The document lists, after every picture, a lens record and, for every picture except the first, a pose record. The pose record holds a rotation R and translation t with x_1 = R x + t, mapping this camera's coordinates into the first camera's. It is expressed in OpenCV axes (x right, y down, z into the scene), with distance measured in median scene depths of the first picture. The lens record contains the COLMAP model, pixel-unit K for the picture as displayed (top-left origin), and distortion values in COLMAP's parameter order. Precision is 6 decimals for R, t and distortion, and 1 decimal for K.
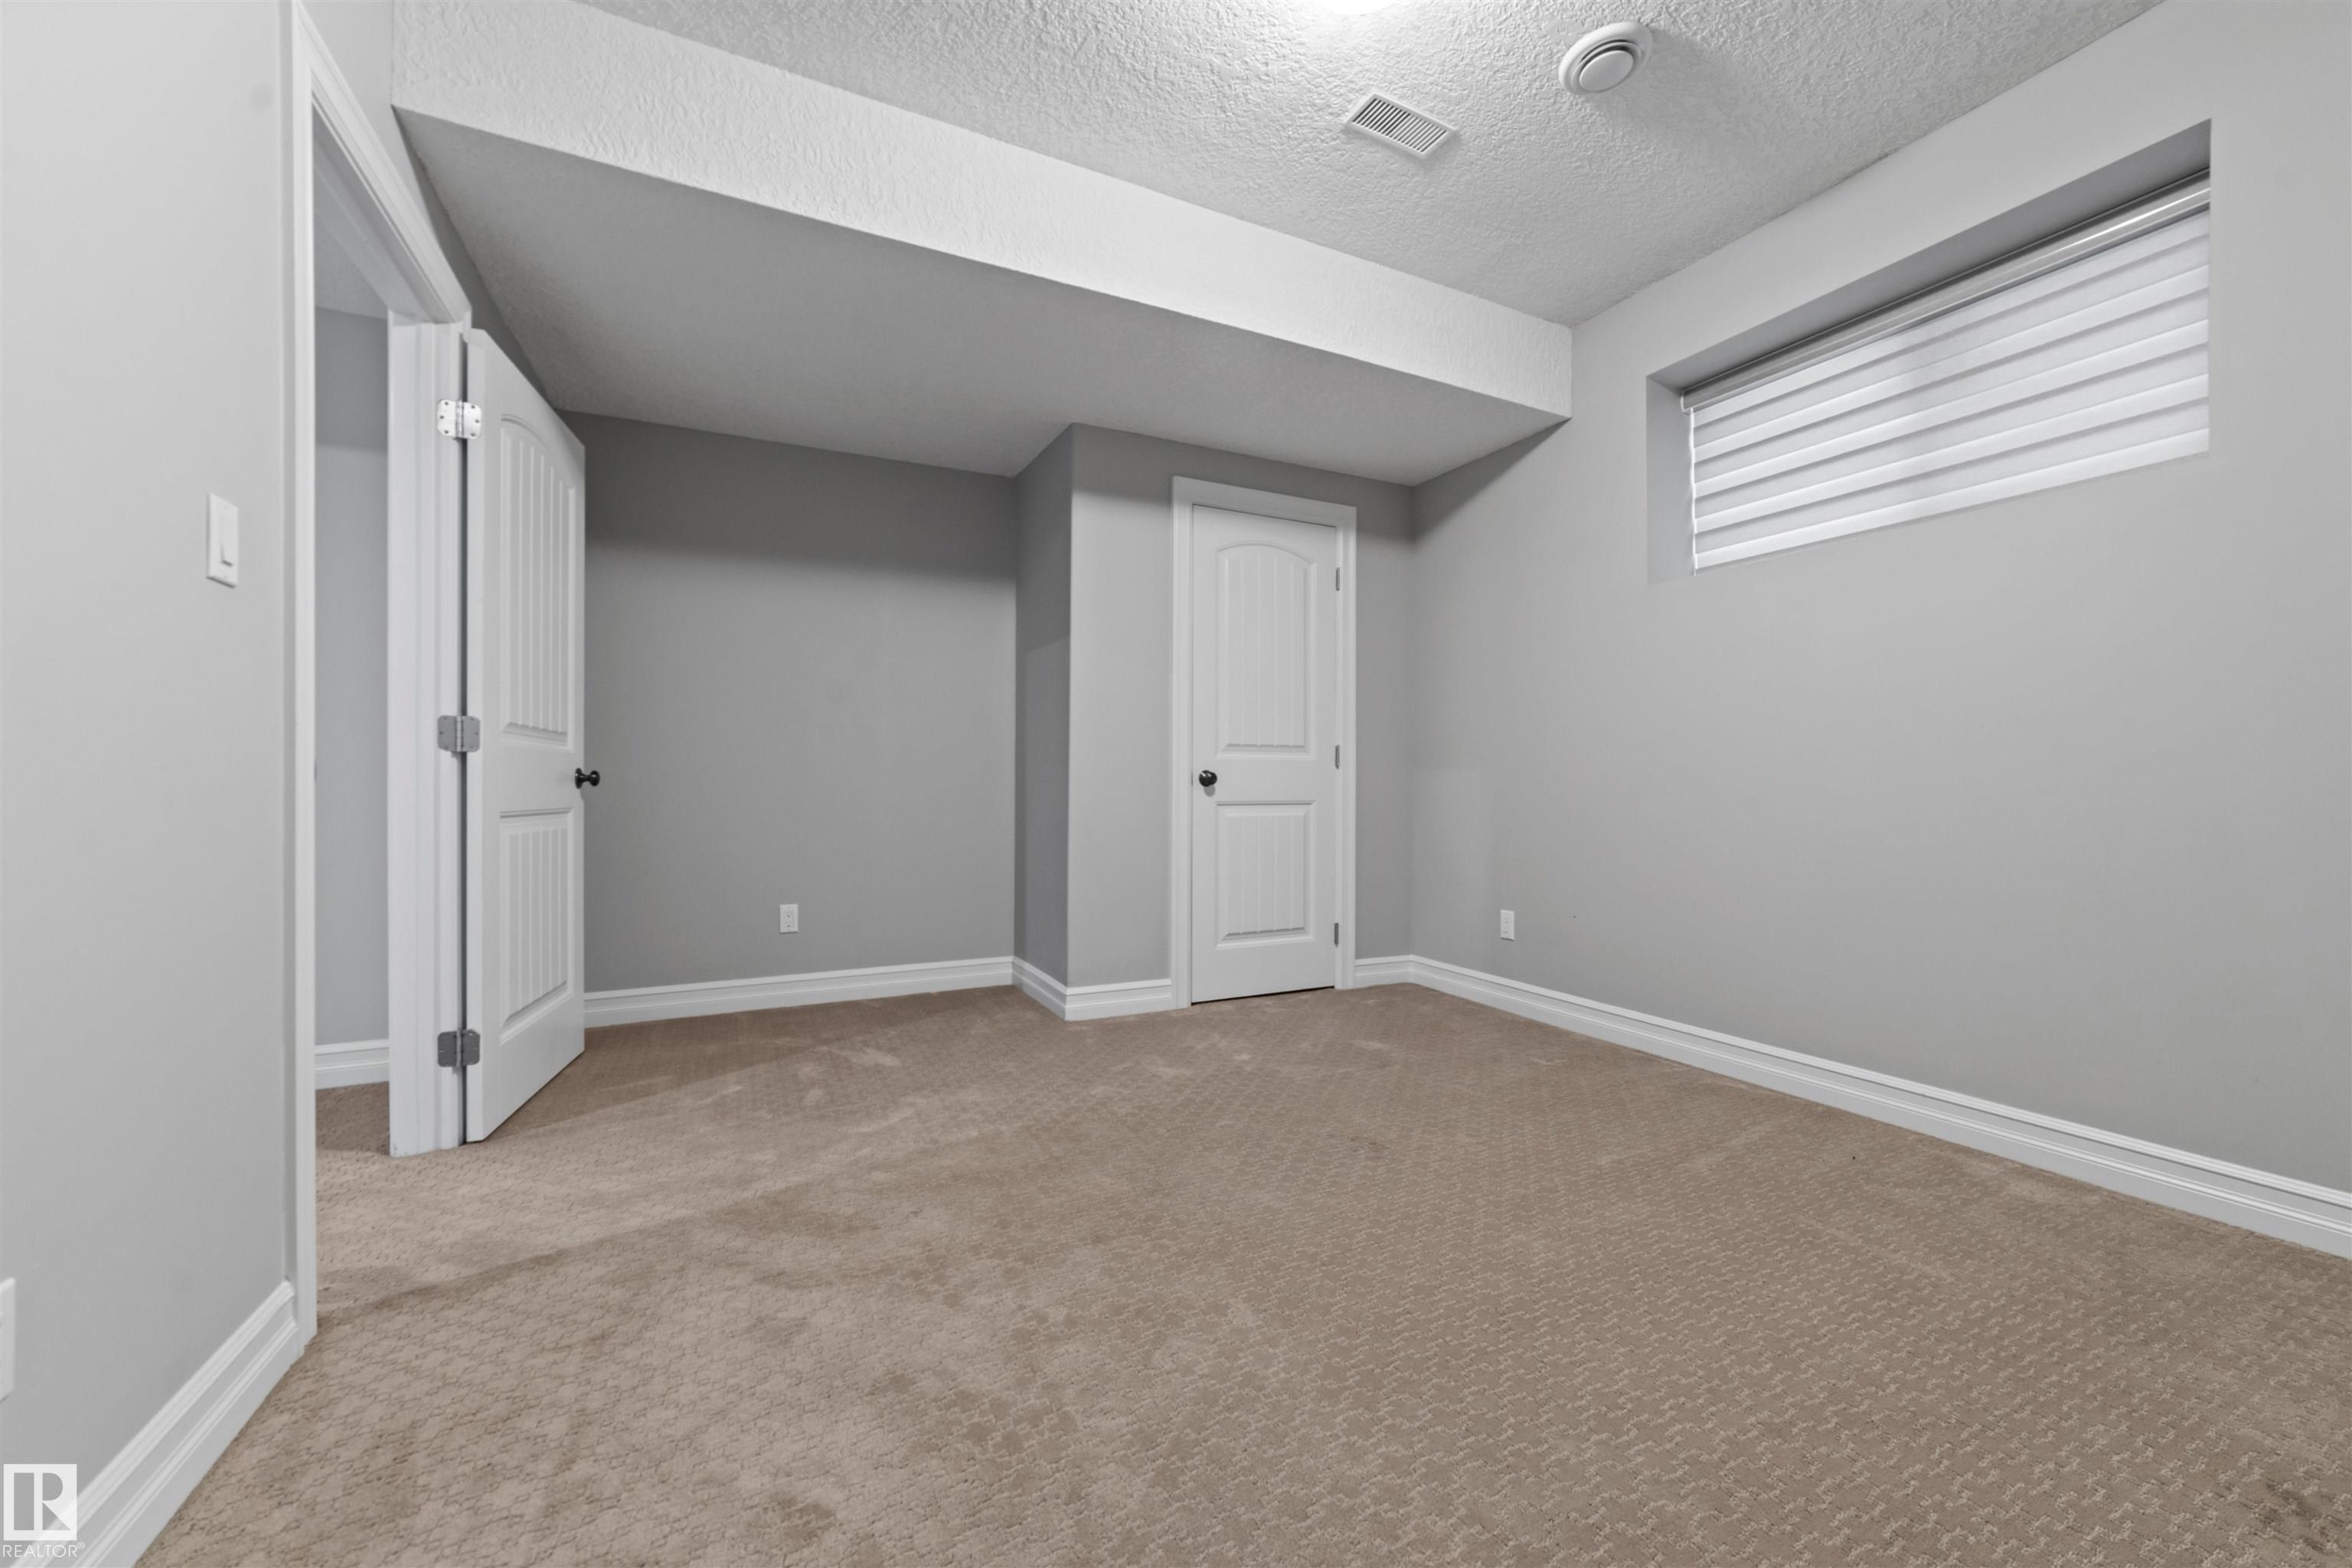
lens RADIAL K [[901.5, 0, 1177.1], [0, 901.5, 792.2], [0, 0, 1]] dist [-0.028615, 0.013445]
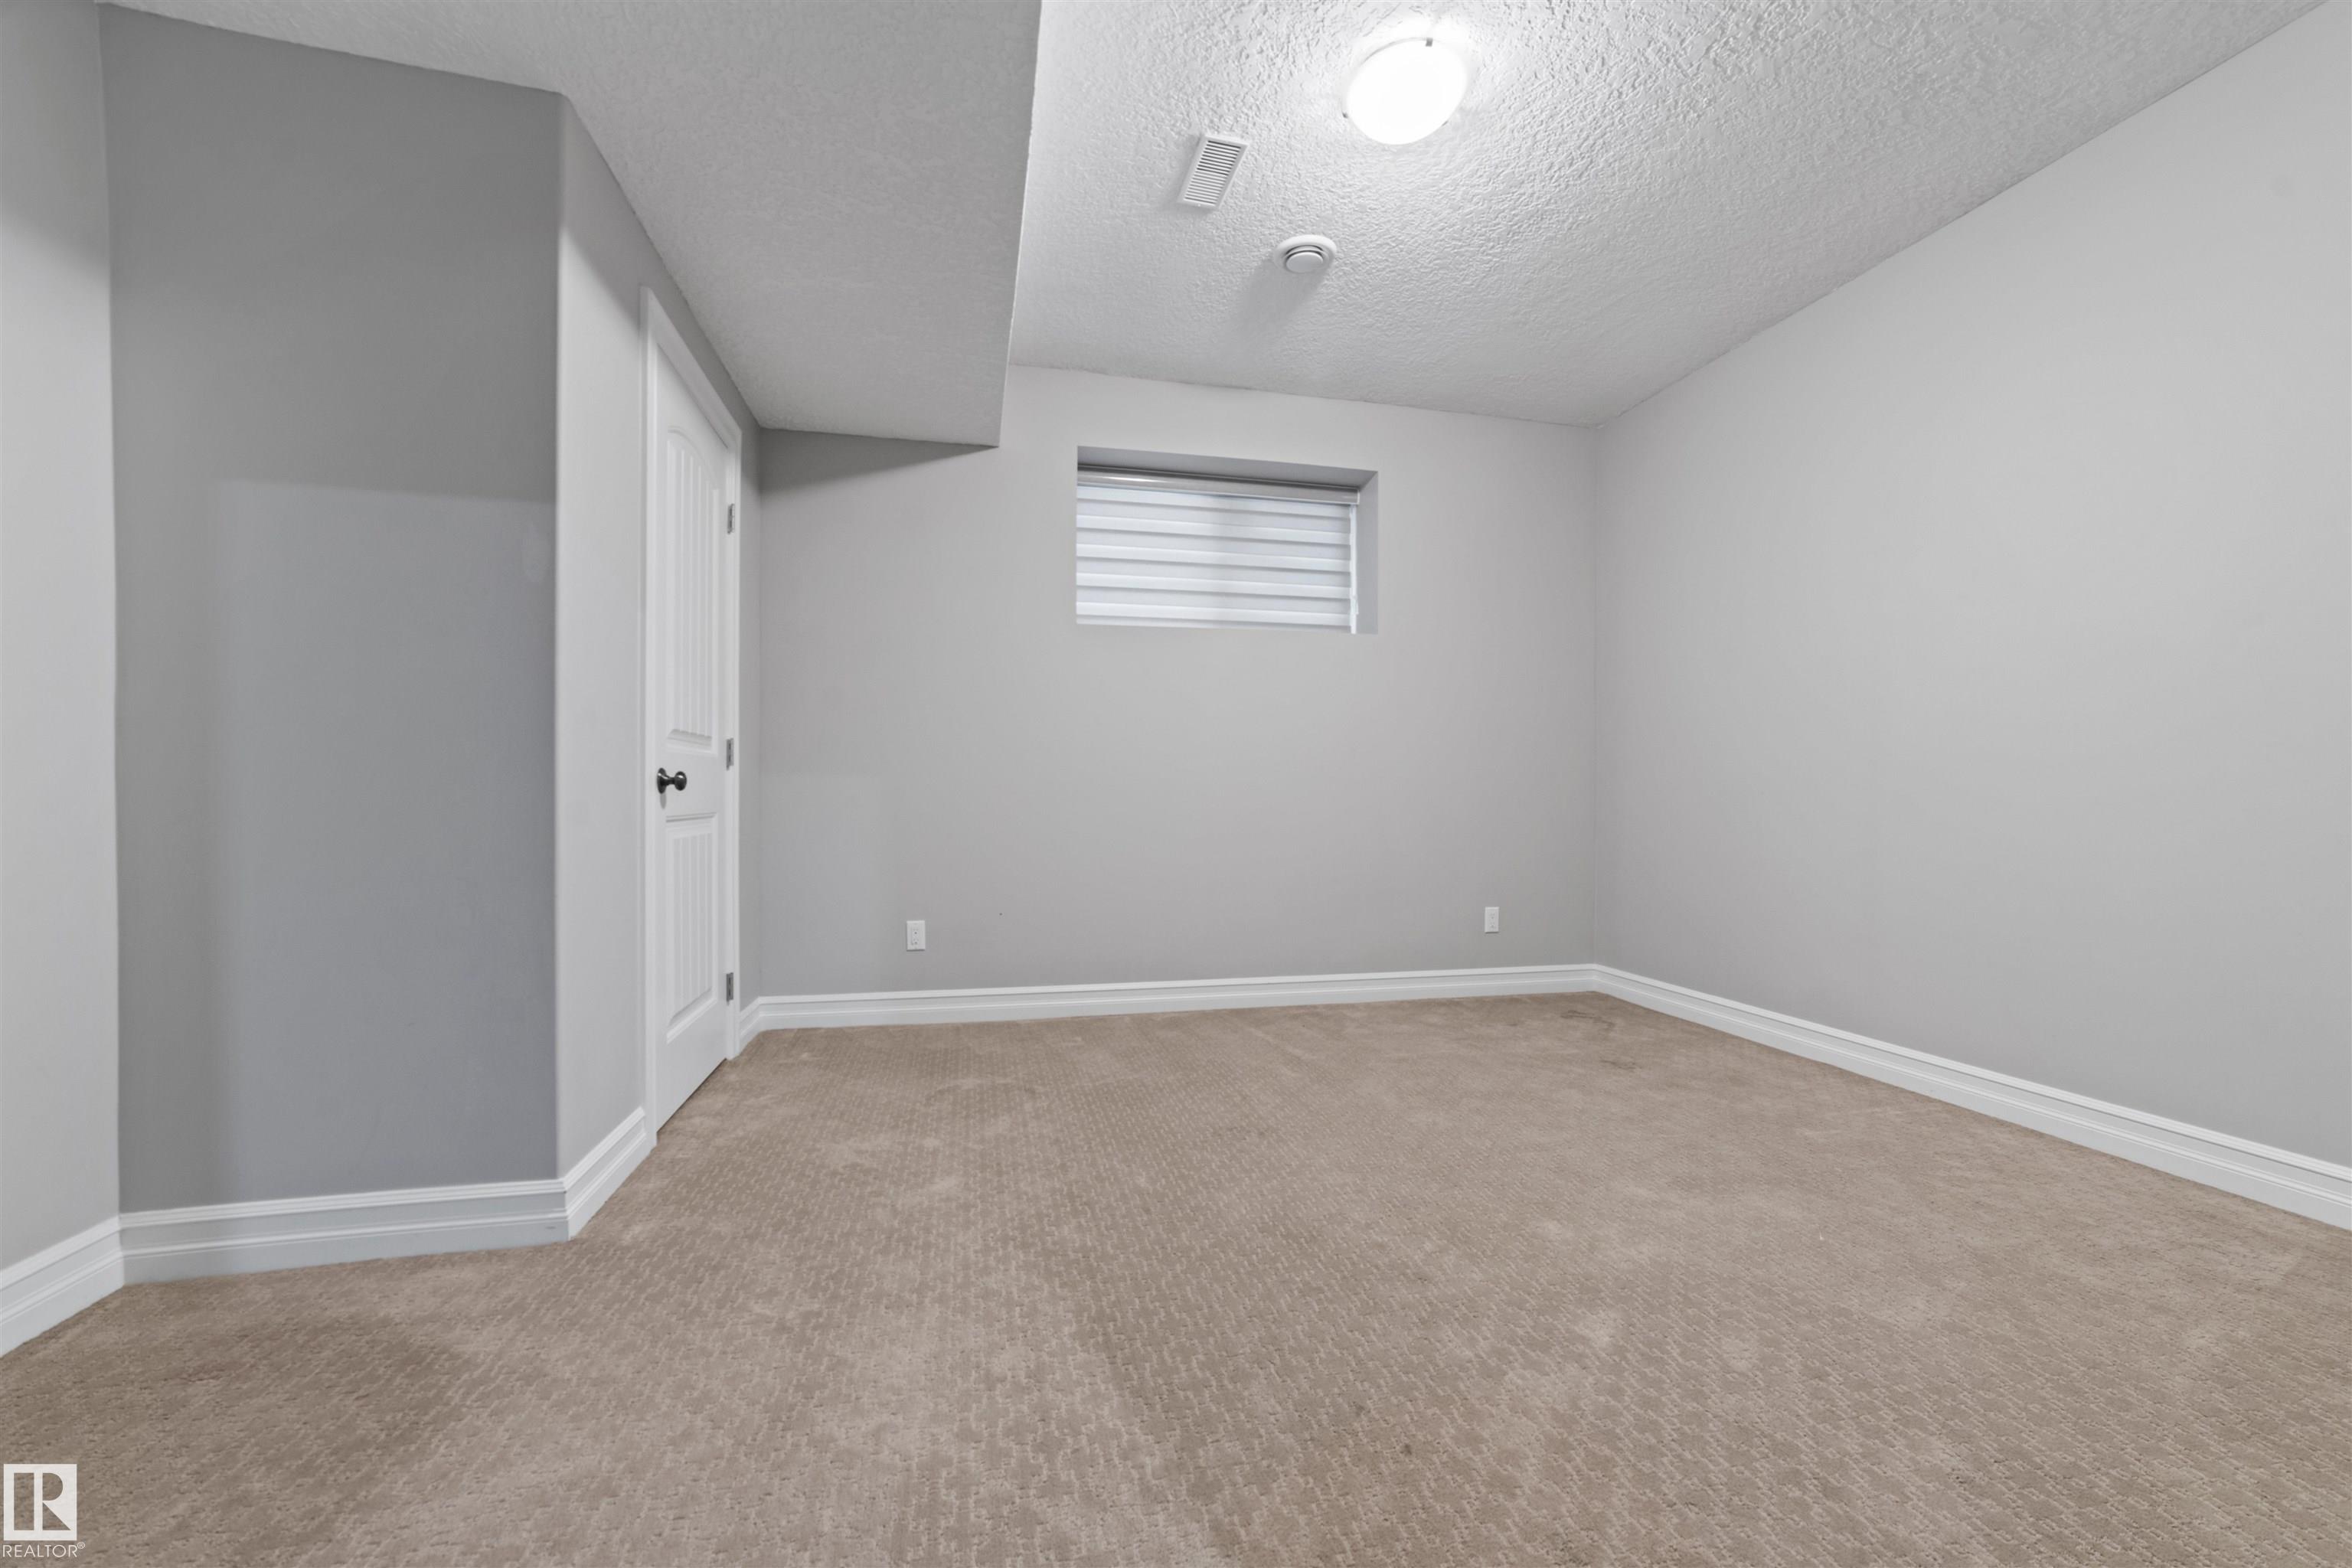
lens RADIAL K [[901.5, 0, 1177.1], [0, 901.5, 792.2], [0, 0, 1]] dist [-0.028615, 0.013445]
pose [[0.234801, 0.001143, 0.972043, -0.599353], [0.005520, 0.999982, -0.002510, -0.001951], [-0.972028, 0.005955, 0.234790, 0.591398]]
